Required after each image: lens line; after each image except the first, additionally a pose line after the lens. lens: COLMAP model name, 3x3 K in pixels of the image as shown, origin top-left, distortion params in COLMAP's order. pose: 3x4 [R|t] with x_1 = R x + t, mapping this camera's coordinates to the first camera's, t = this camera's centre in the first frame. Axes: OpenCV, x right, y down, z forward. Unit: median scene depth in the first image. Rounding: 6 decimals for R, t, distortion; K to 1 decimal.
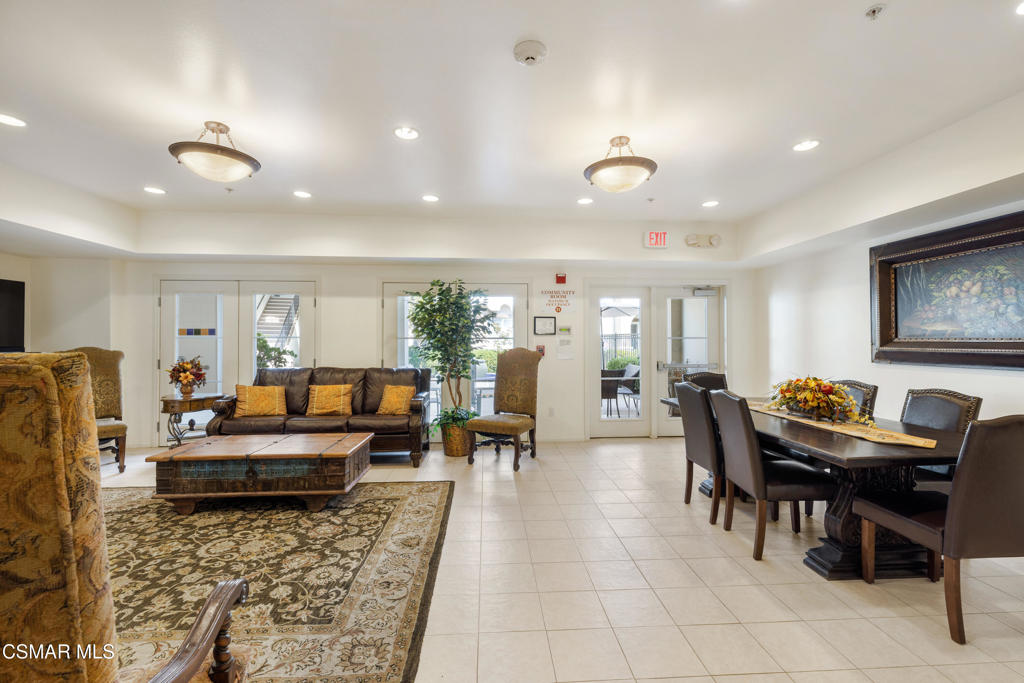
lens RADIAL K [[448.5, 0, 516.4], [0, 448.5, 338.6], [0, 0, 1]] dist [0.000944, 0.000381]
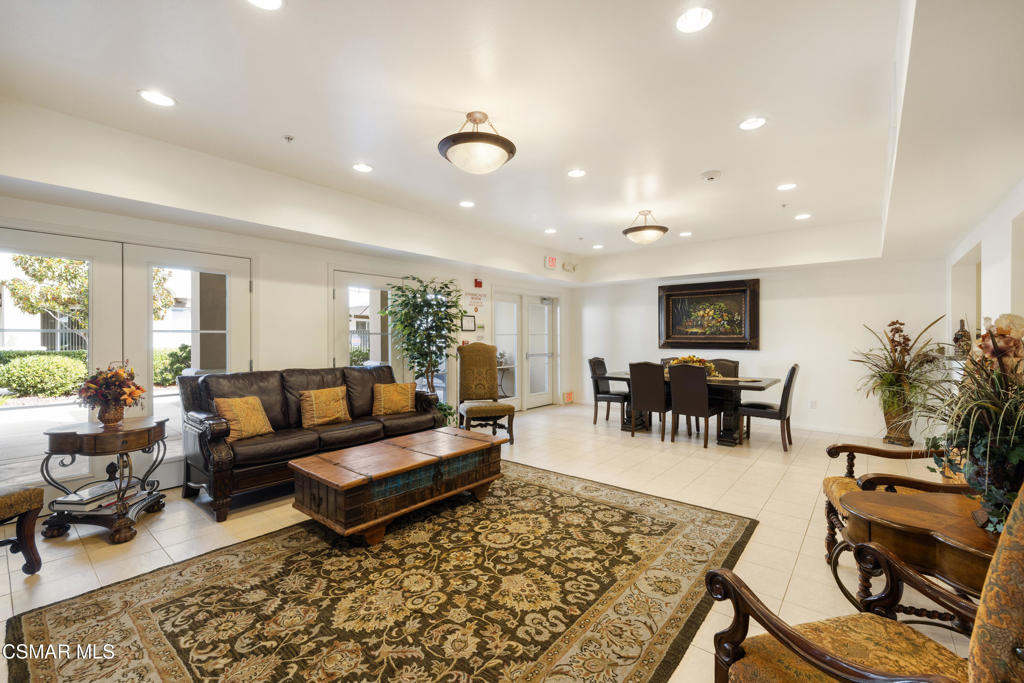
lens RADIAL K [[448.5, 0, 516.4], [0, 448.5, 338.6], [0, 0, 1]] dist [0.000944, 0.000381]
pose [[0.668168, -0.002015, 0.744008, -1.284469], [-0.002701, 0.999983, 0.005134, 0.006352], [-0.744006, -0.005440, 0.668151, 0.271970]]
